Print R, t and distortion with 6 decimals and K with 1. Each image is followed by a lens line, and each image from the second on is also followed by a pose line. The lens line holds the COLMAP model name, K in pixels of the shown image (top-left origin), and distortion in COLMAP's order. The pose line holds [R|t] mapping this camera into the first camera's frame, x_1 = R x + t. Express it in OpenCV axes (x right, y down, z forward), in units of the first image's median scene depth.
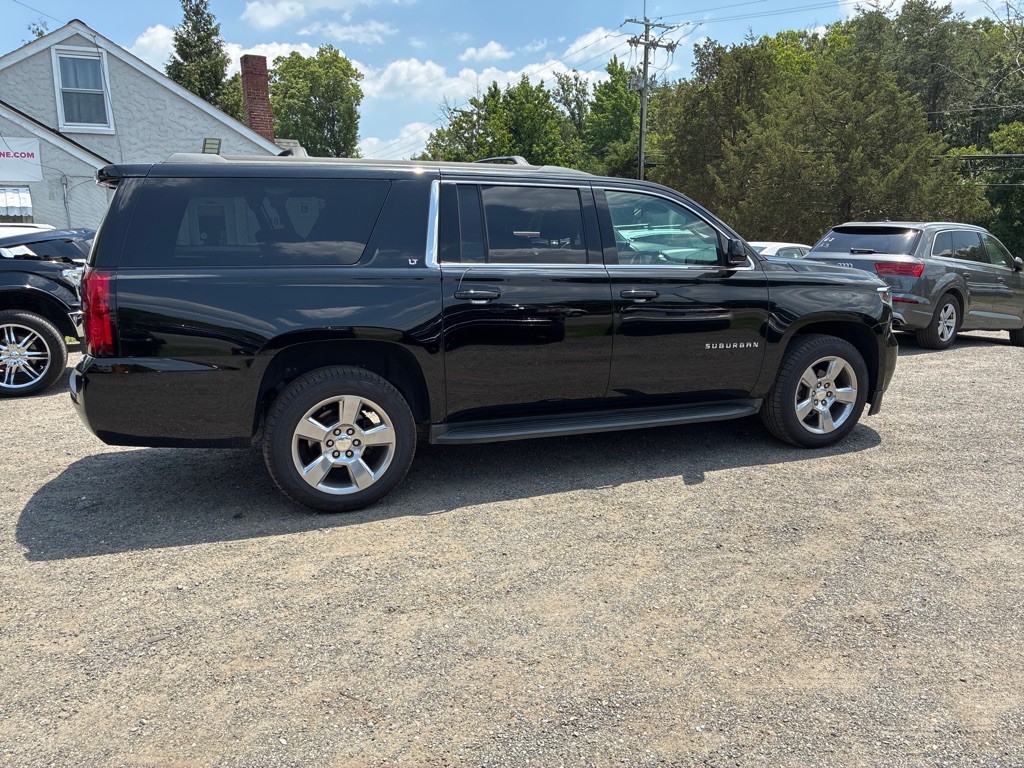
lens RADIAL K [[777.3, 0, 508.1], [0, 777.3, 386.8], [0, 0, 1]] dist [0.055432, -0.075292]
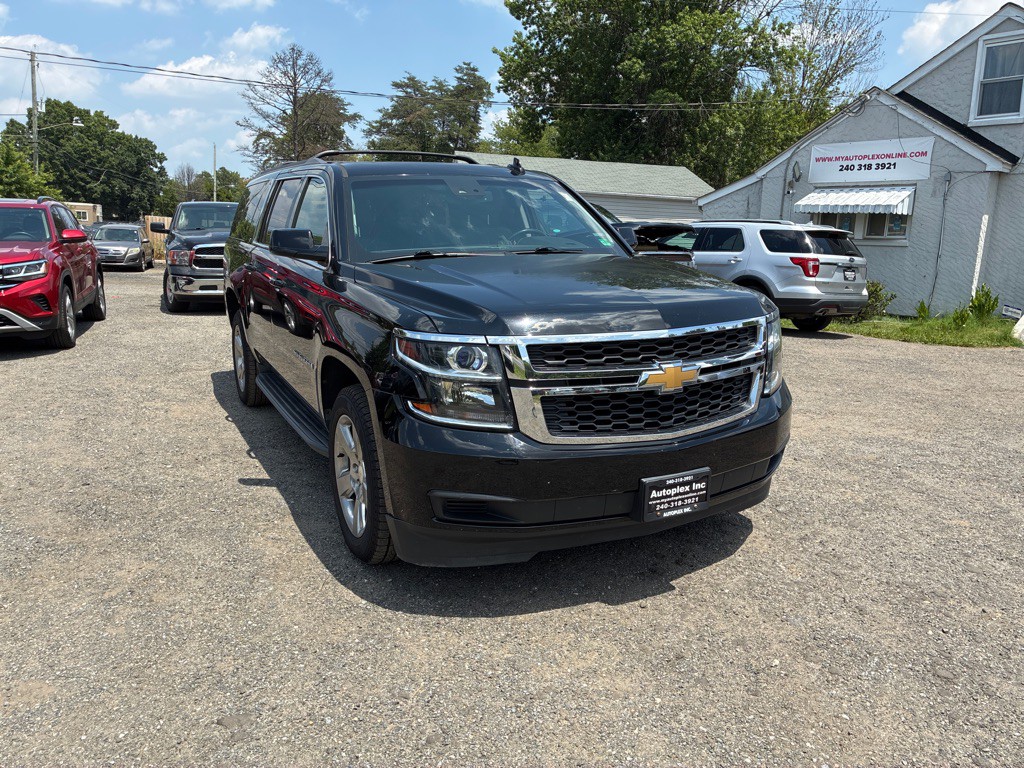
lens RADIAL K [[777.3, 0, 514.3], [0, 777.3, 390.4], [0, 0, 1]] dist [0.055432, -0.075292]
pose [[0.105112, 0.212054, -0.971589, 0.978109], [-0.210228, 0.959659, 0.186706, -0.189613], [0.971985, 0.184630, 0.145452, 0.946243]]
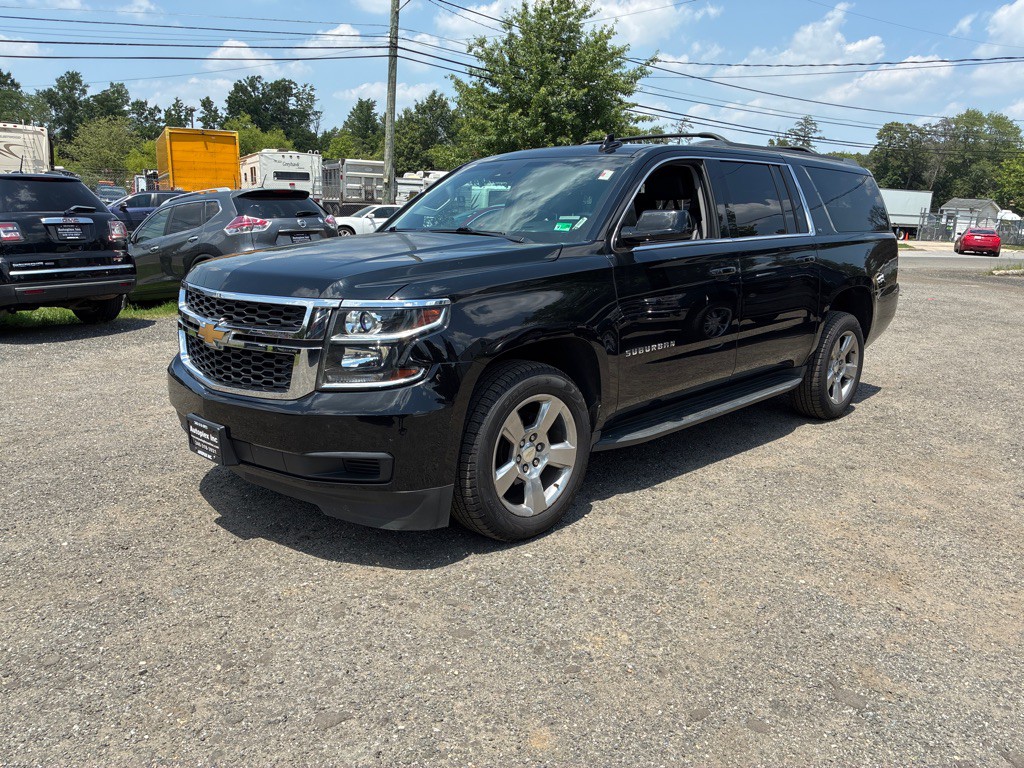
lens RADIAL K [[777.3, 0, 512.2], [0, 777.3, 381.1], [0, 0, 1]] dist [0.055432, -0.075292]
pose [[-0.911712, 0.070230, -0.404783, 0.497564], [-0.101335, 0.916395, 0.387235, -0.344730], [0.398137, 0.394066, -0.828371, 1.738591]]
